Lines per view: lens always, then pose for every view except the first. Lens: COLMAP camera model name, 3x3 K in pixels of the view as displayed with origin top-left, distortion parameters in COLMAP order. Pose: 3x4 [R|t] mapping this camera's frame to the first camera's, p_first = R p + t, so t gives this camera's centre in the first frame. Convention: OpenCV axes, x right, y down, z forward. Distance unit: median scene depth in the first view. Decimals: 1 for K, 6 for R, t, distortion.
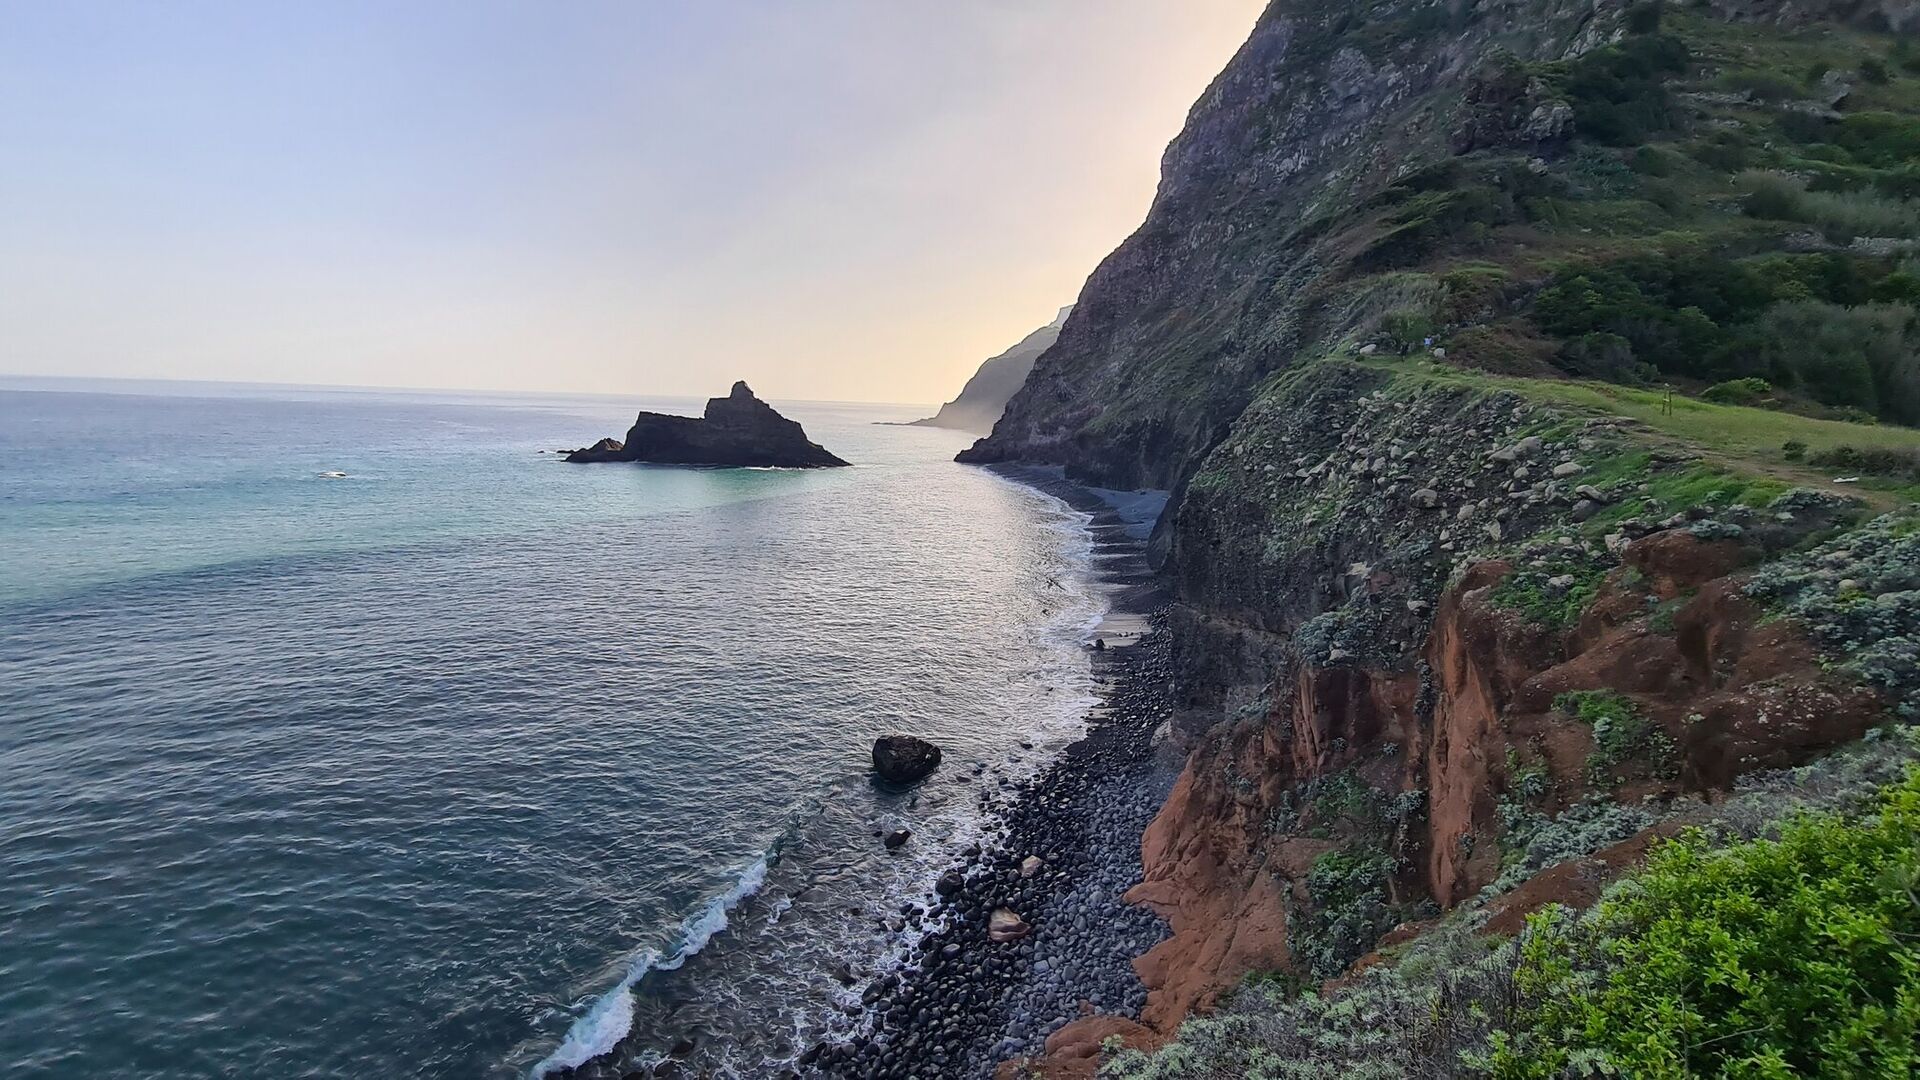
lens RADIAL K [[801.0, 0, 959.0], [0, 801.0, 539.3], [0, 0, 1]] dist [0.001653, 0.000012]
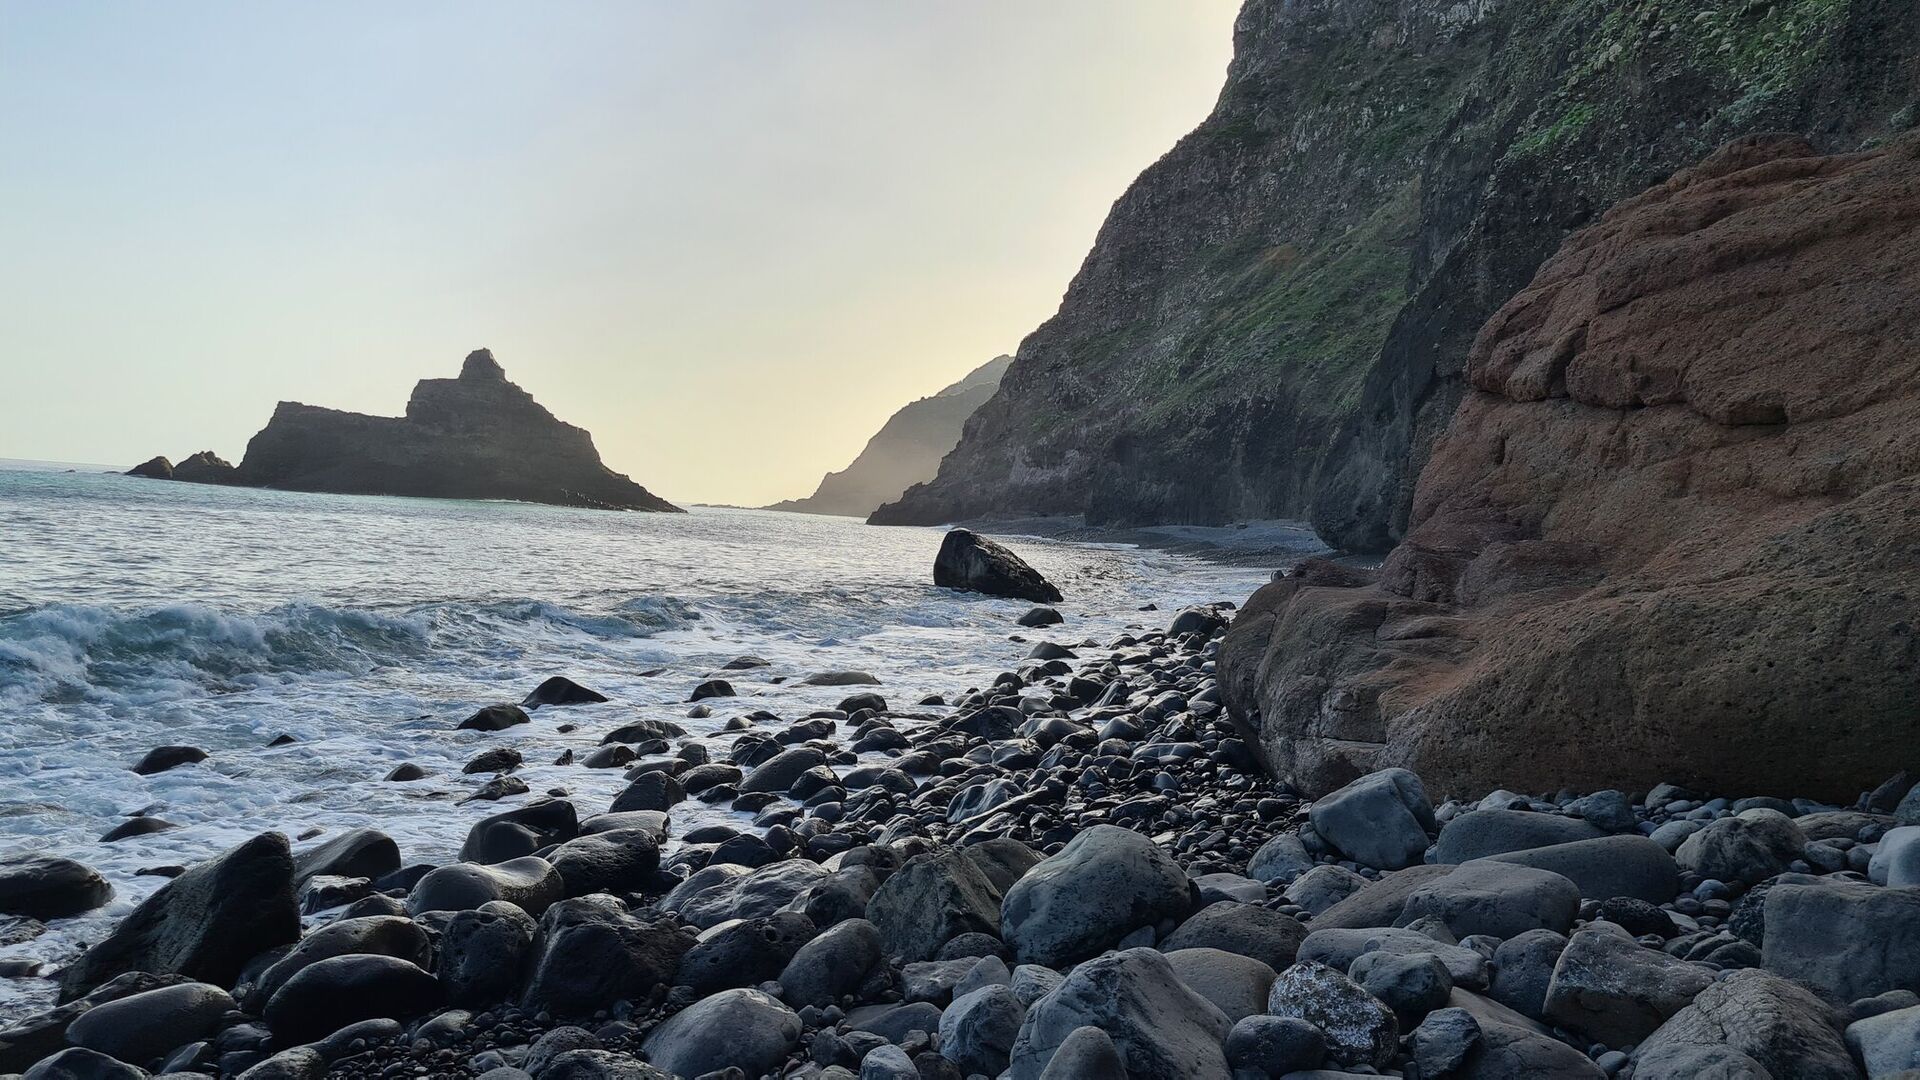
lens RADIAL K [[1456.8, 0, 922.9], [0, 1456.8, 542.3], [0, 0, 1]] dist [0.055884, -0.036740]
pose [[0.996880, 0.029782, 0.073097, -0.045586], [-0.016021, 0.983154, -0.182074, 0.106266], [-0.077288, 0.180335, 0.980564, 0.034792]]
